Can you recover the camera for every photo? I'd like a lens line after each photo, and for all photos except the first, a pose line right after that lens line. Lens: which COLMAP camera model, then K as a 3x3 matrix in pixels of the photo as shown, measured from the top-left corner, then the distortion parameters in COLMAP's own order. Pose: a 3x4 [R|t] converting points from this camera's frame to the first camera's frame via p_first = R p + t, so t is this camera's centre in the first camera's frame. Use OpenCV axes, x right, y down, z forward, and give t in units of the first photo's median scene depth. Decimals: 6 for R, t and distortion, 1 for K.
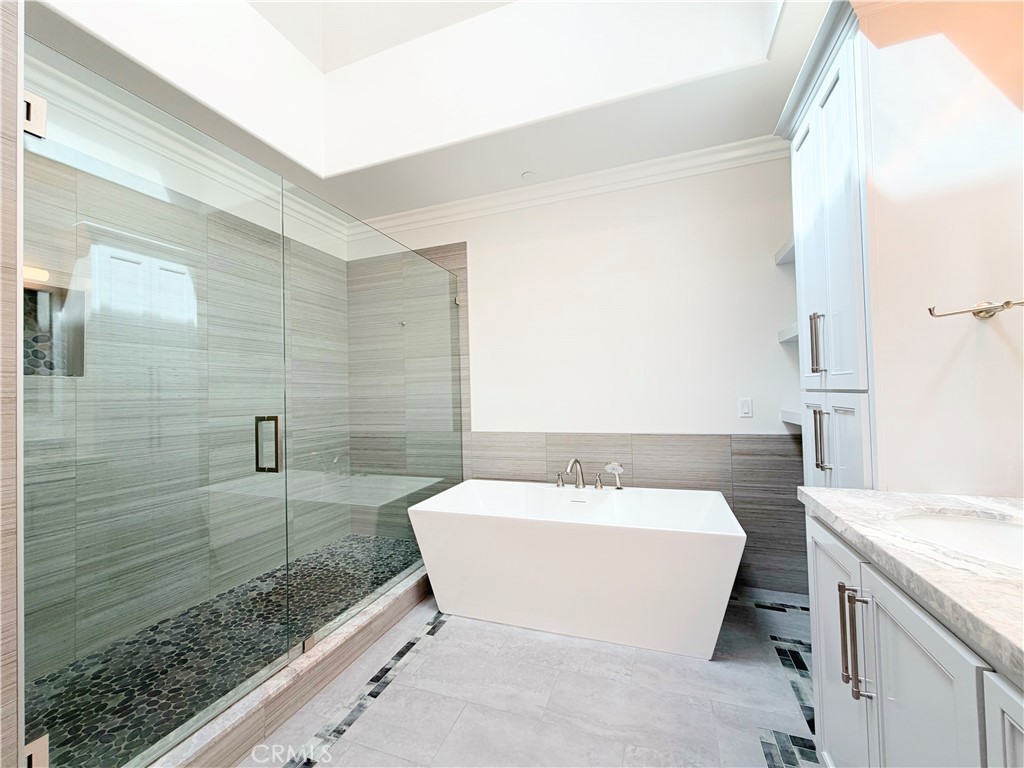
lens RADIAL K [[409.6, 0, 509.2], [0, 409.6, 383.5], [0, 0, 1]] dist [0.000090, 0.000755]
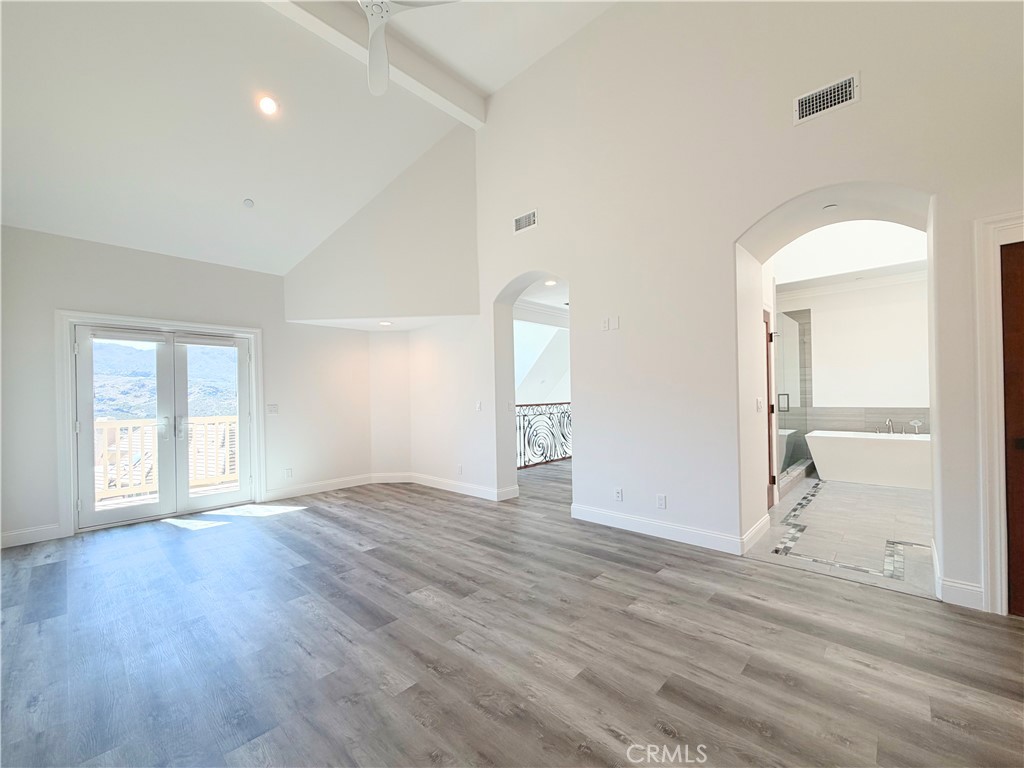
lens RADIAL K [[409.6, 0, 520.2], [0, 409.6, 391.3], [0, 0, 1]] dist [0.000090, 0.000755]
pose [[0.928128, 0.004782, -0.372230, -0.660835], [0.005304, 0.999646, 0.026067, -0.015261], [0.372223, -0.026168, 0.927774, -1.328535]]
